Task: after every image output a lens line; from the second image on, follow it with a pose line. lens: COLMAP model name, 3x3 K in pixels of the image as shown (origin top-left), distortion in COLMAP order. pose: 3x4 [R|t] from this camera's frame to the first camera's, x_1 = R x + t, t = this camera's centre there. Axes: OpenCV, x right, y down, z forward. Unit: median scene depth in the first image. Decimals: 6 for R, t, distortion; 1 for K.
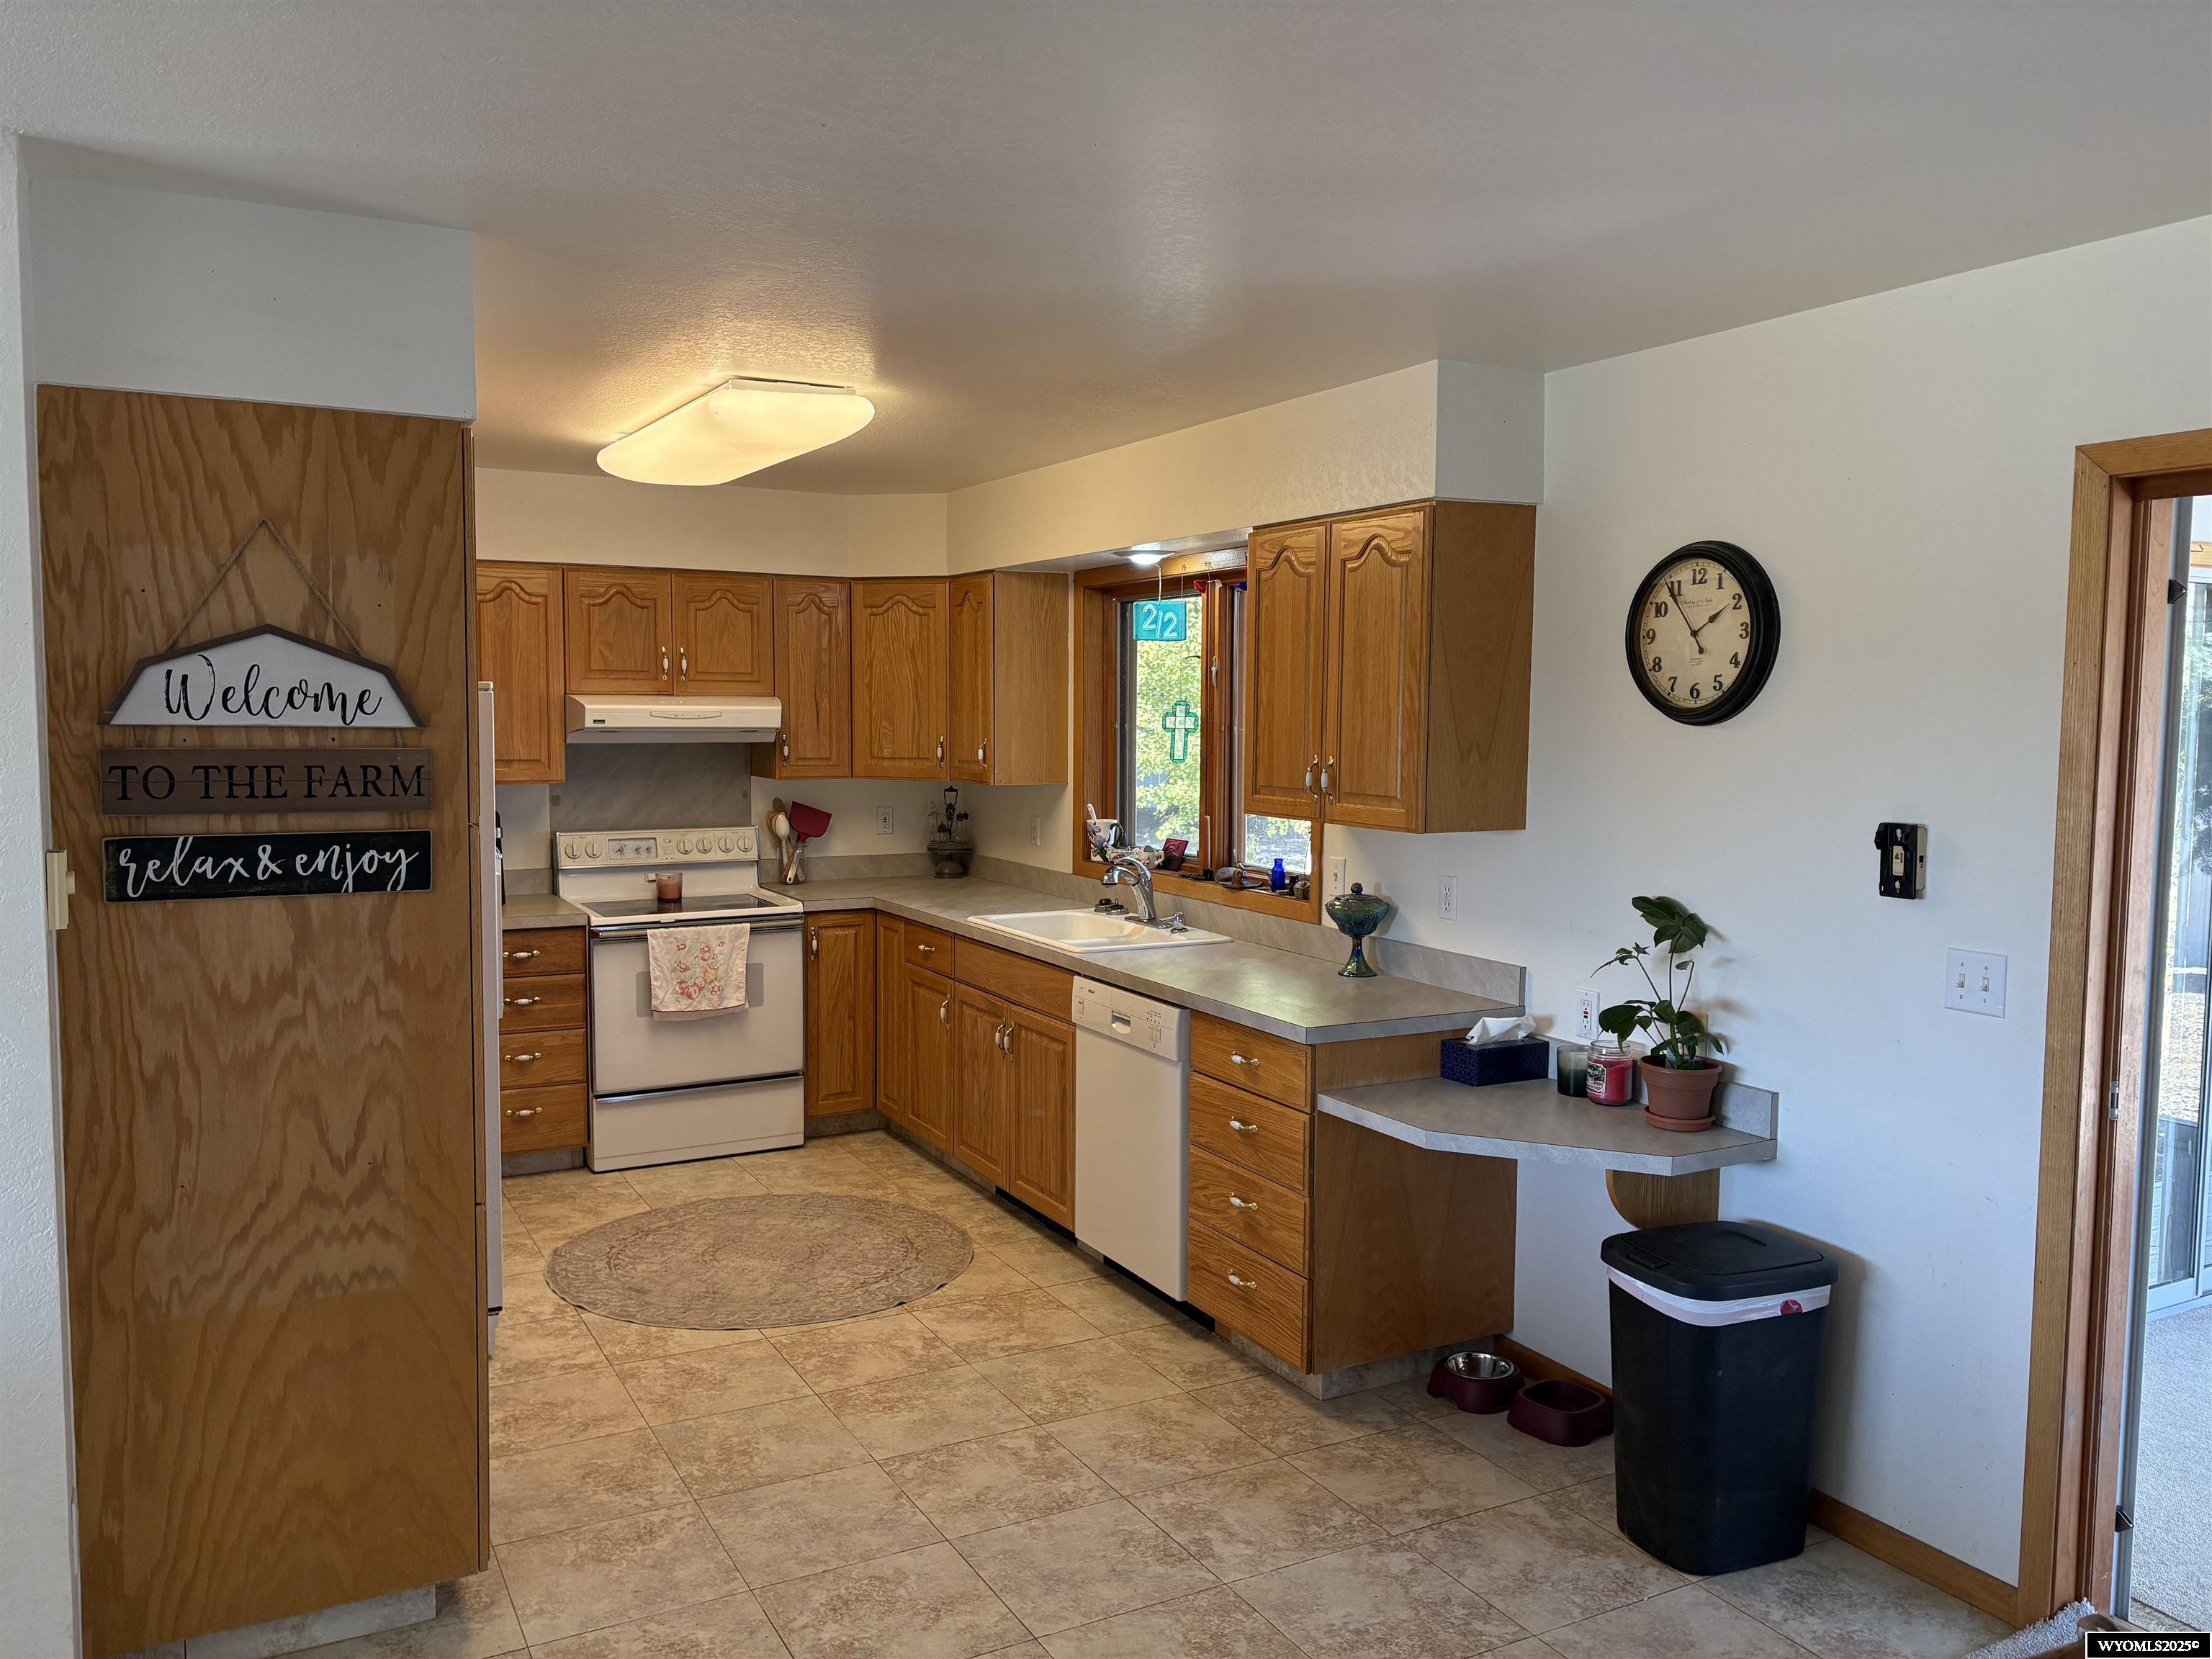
lens RADIAL K [[1668.9, 0, 1106.3], [0, 1668.9, 819.0], [0, 0, 1]] dist [0.065269, -0.072710]
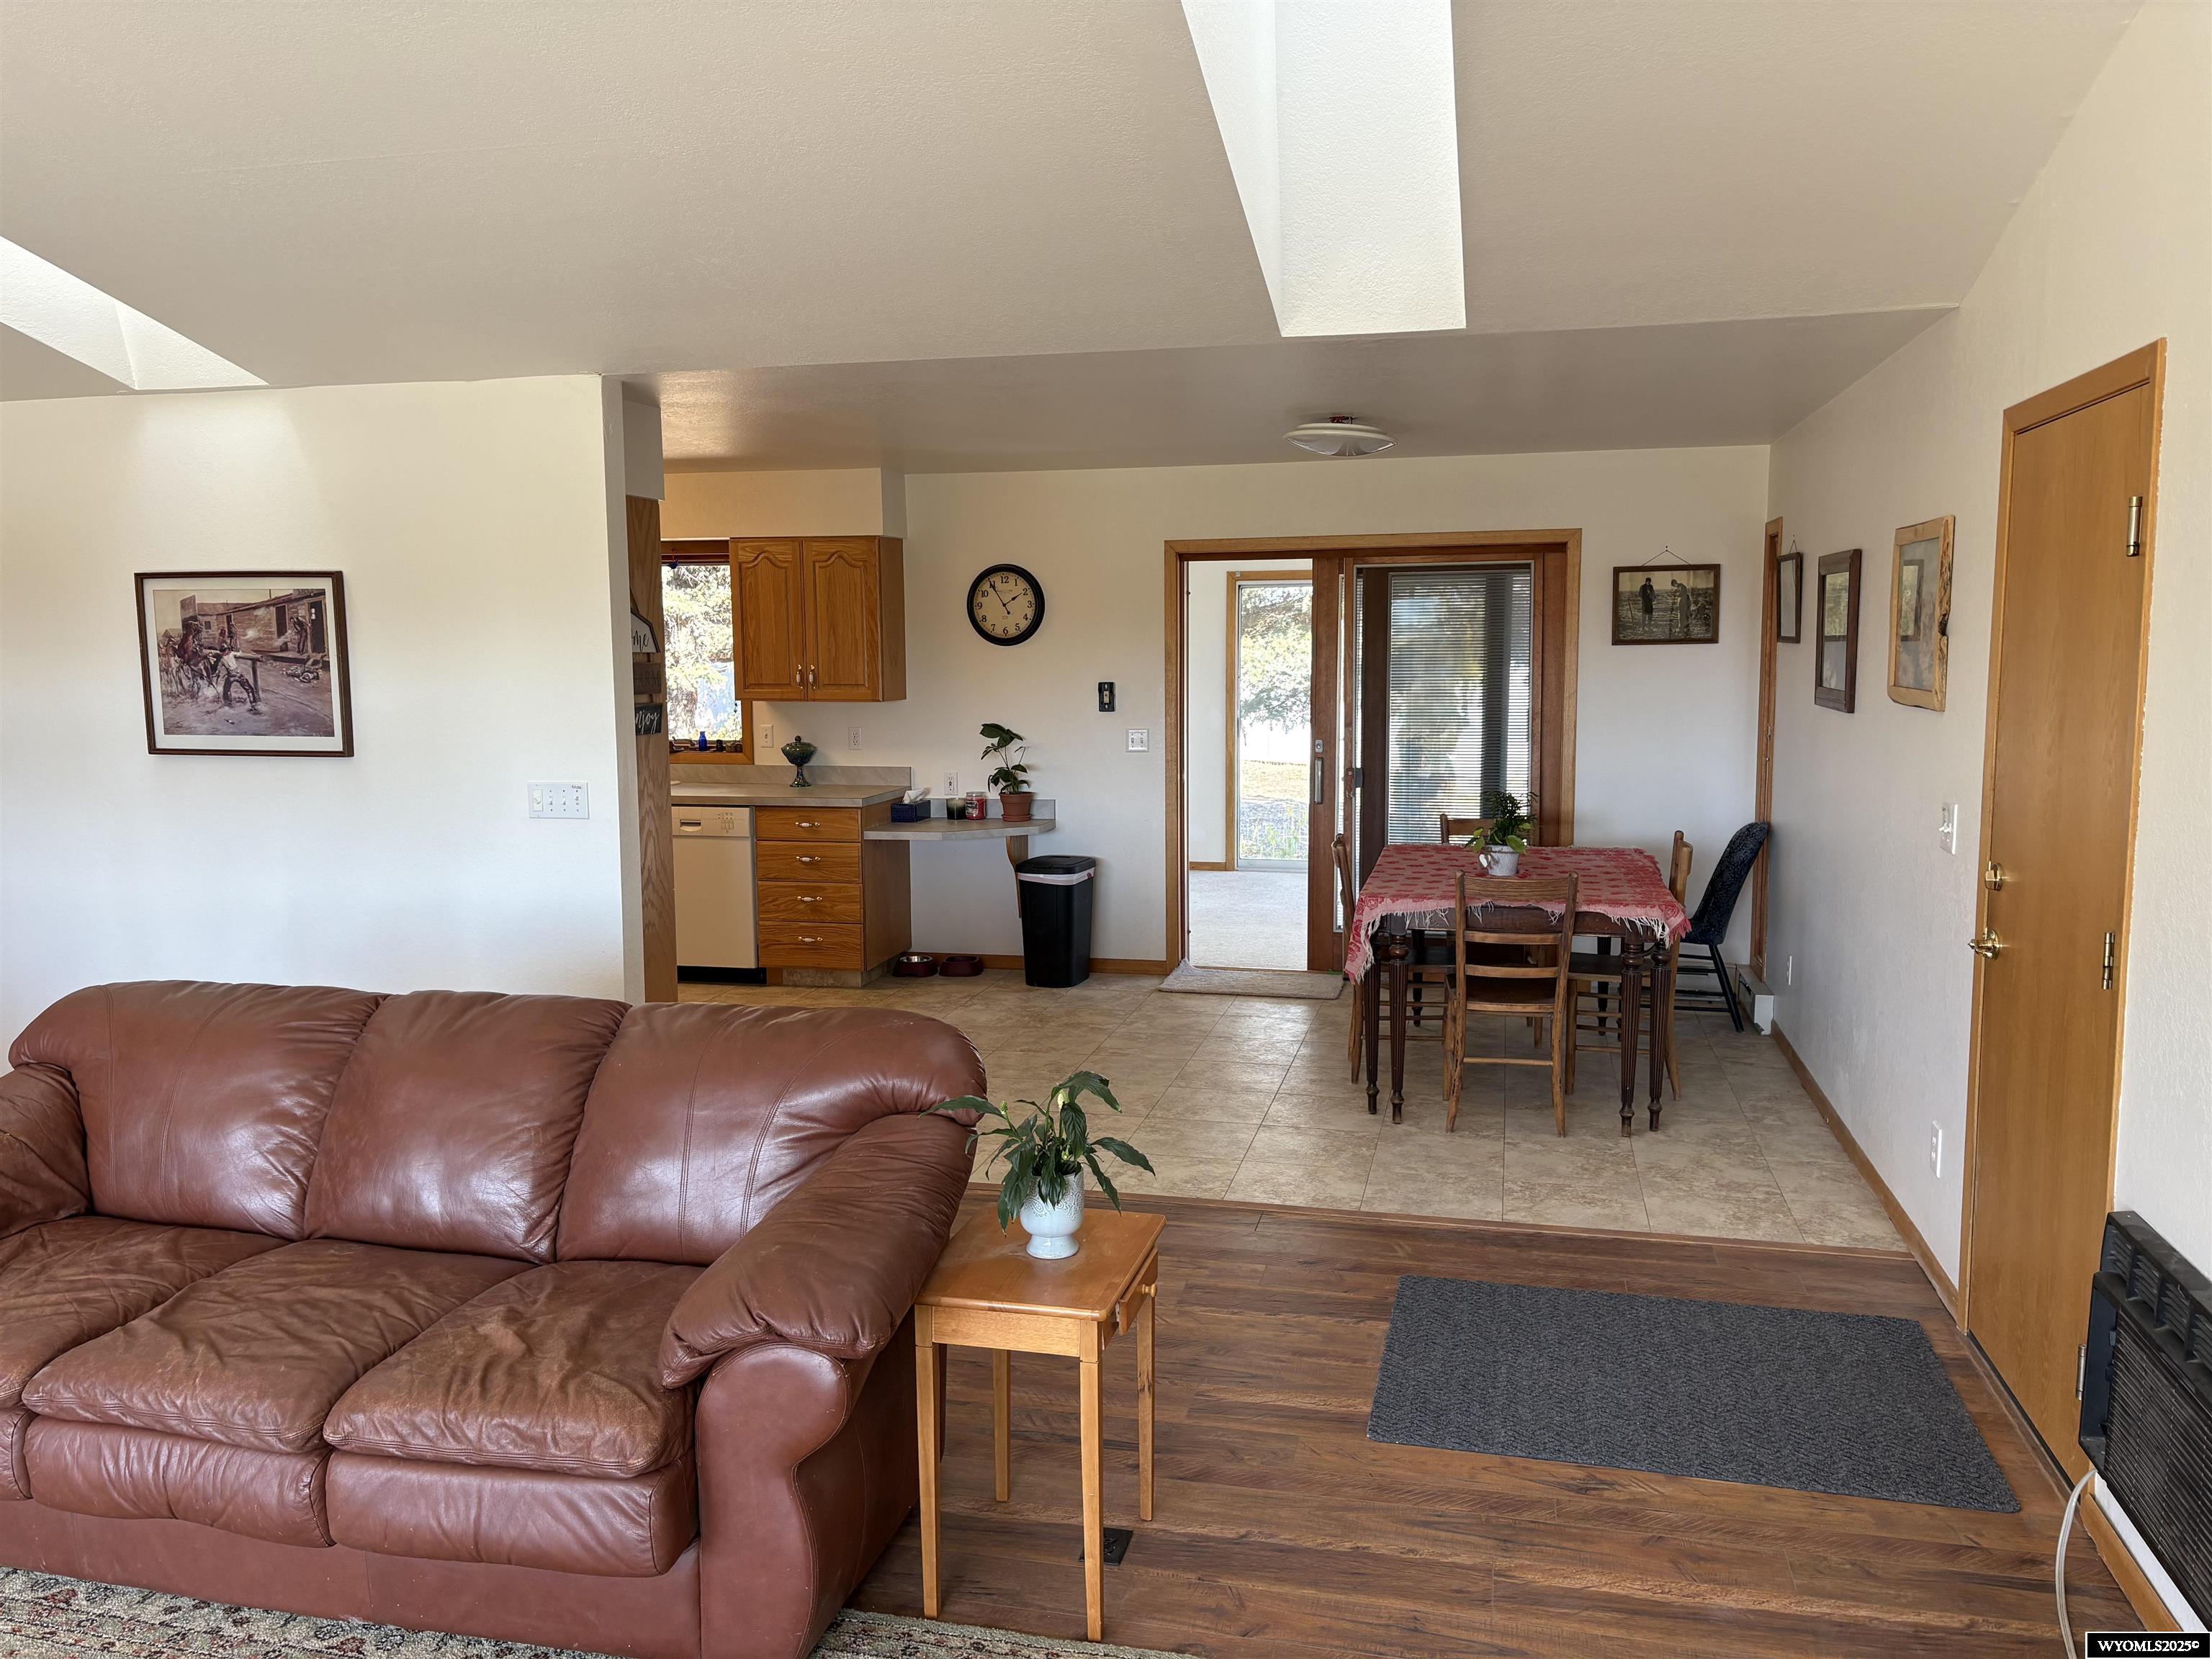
lens RADIAL K [[1668.9, 0, 1115.8], [0, 1668.9, 822.5], [0, 0, 1]] dist [0.065269, -0.072710]
pose [[0.660626, -0.093722, 0.744842, -1.032632], [0.064617, 0.995593, 0.067962, 0.031441], [-0.747929, 0.003232, 0.663771, -0.499331]]
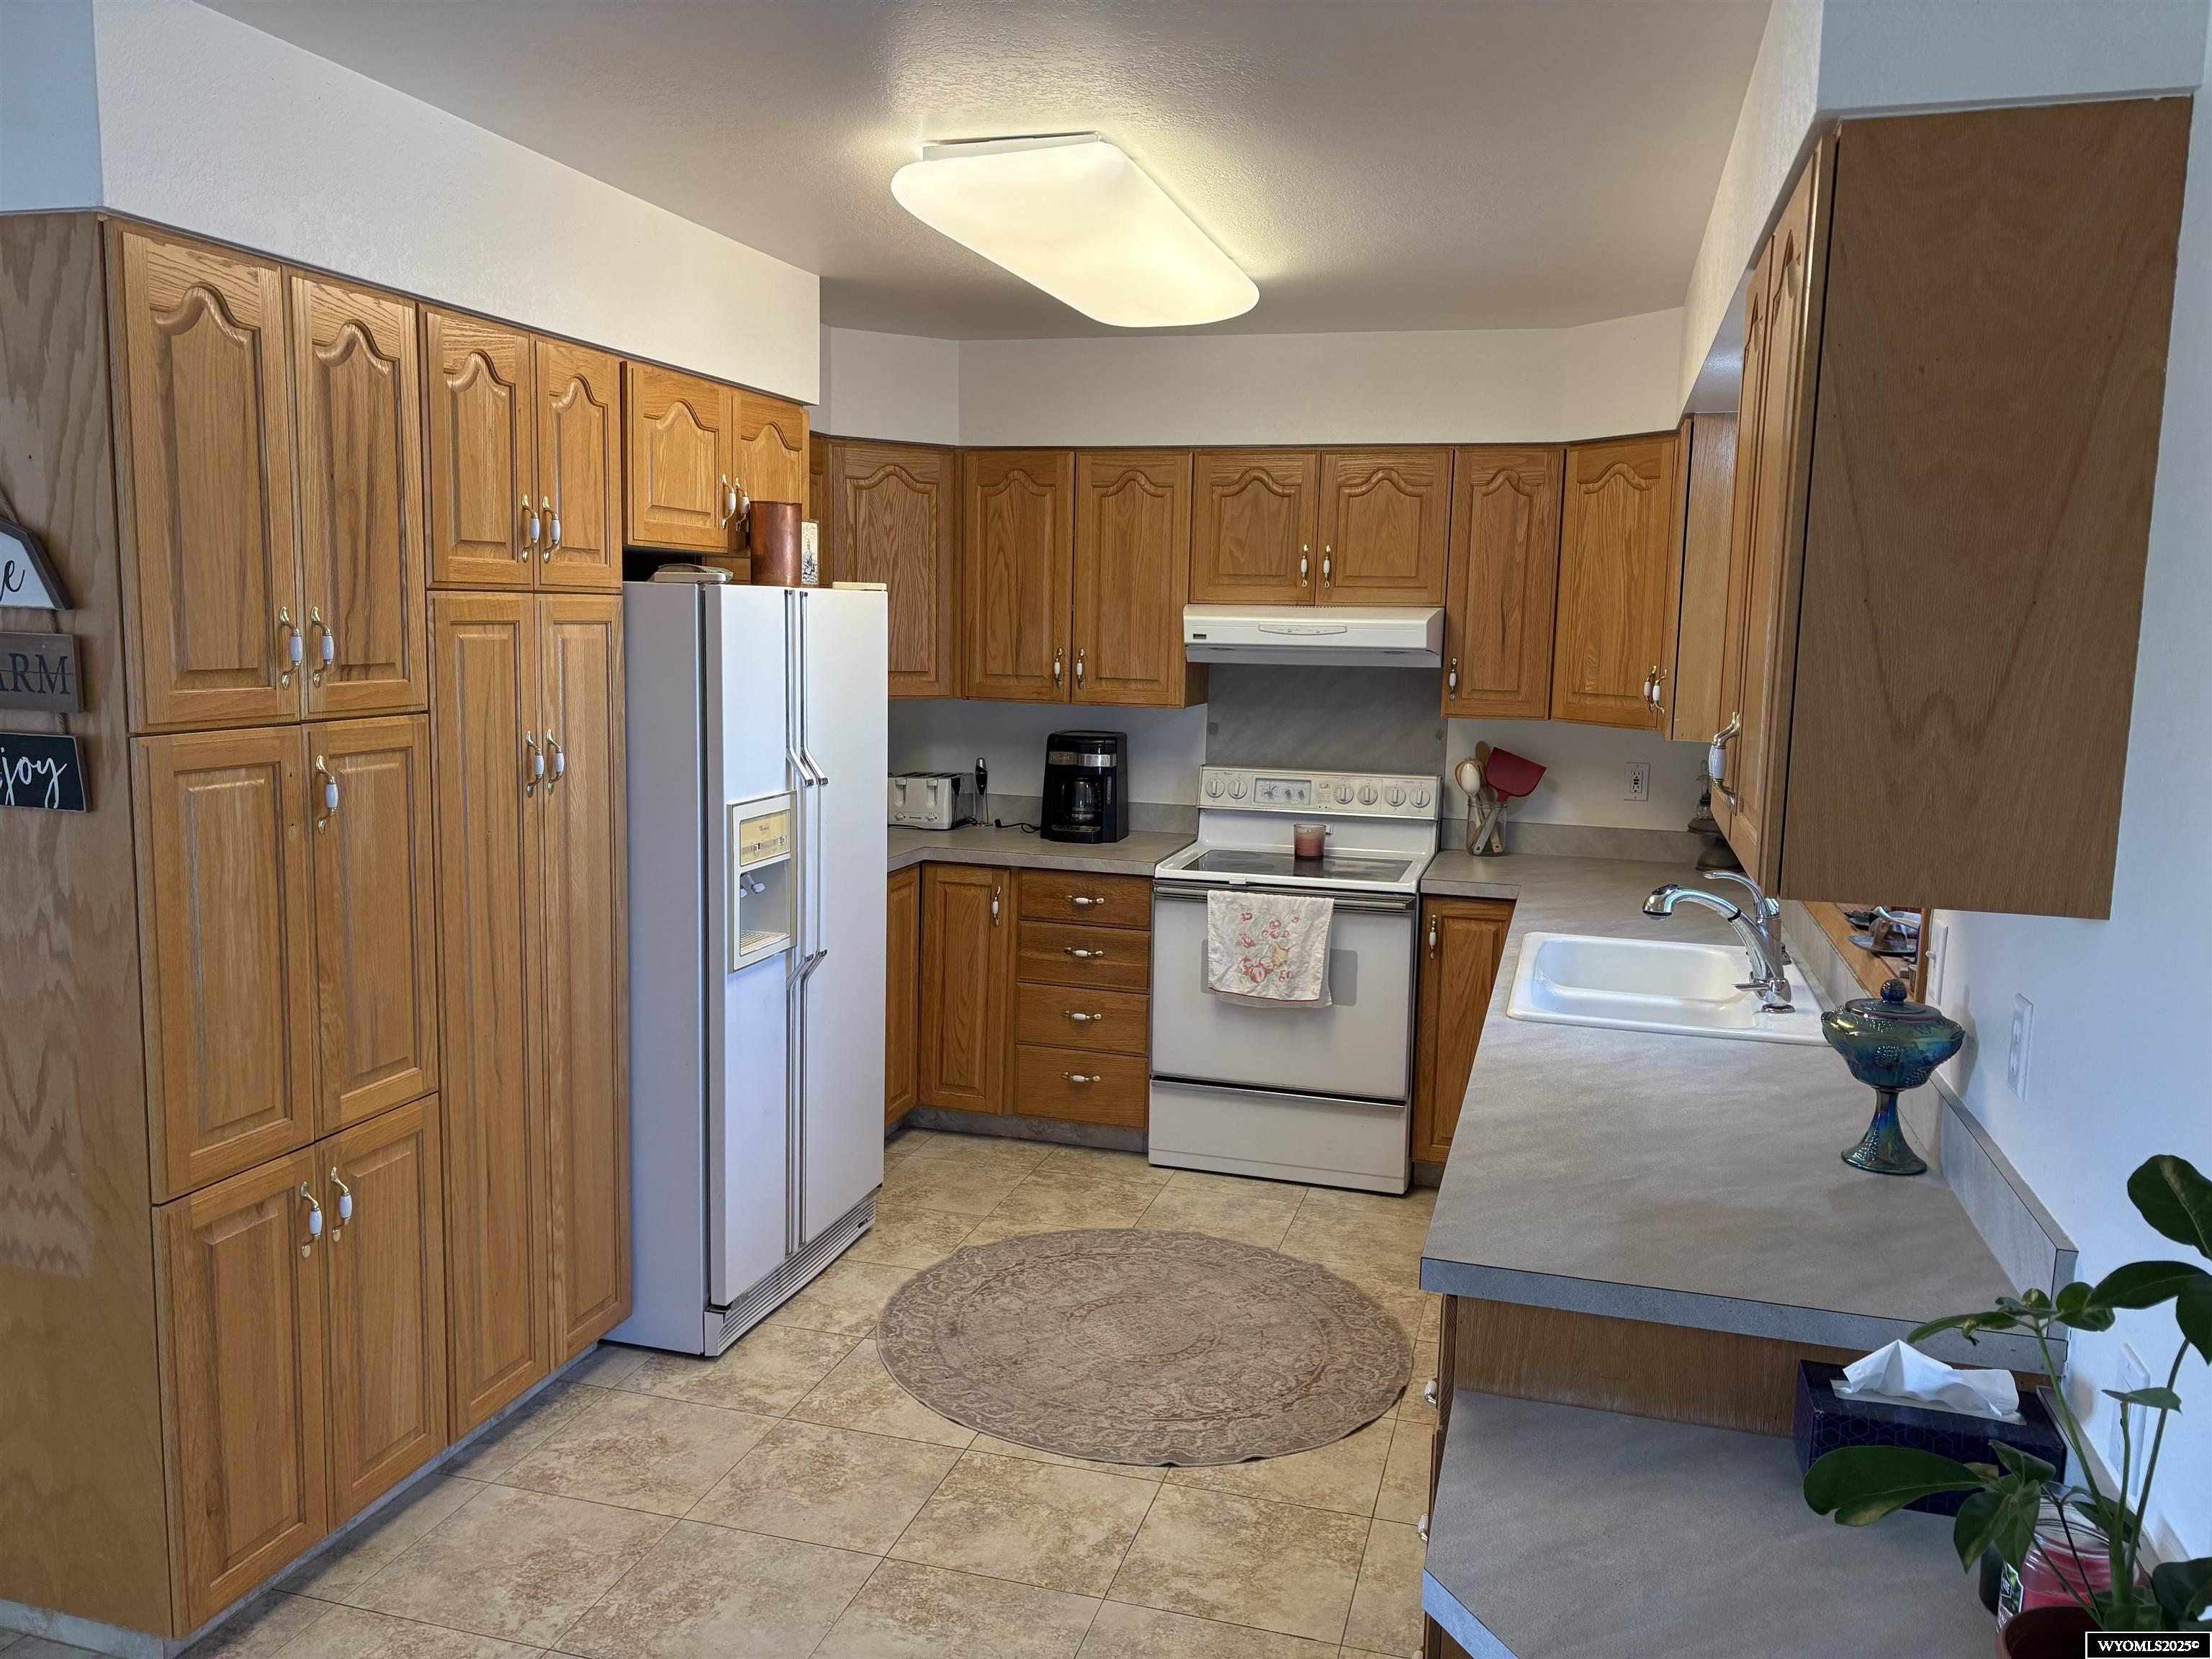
lens RADIAL K [[1668.9, 0, 1108.0], [0, 1668.9, 830.7], [0, 0, 1]] dist [0.065269, -0.072710]
pose [[0.711642, 0.100163, -0.695365, 0.340543], [-0.066754, 0.994947, 0.075000, -0.028078], [0.699363, -0.006955, 0.714732, 0.507341]]
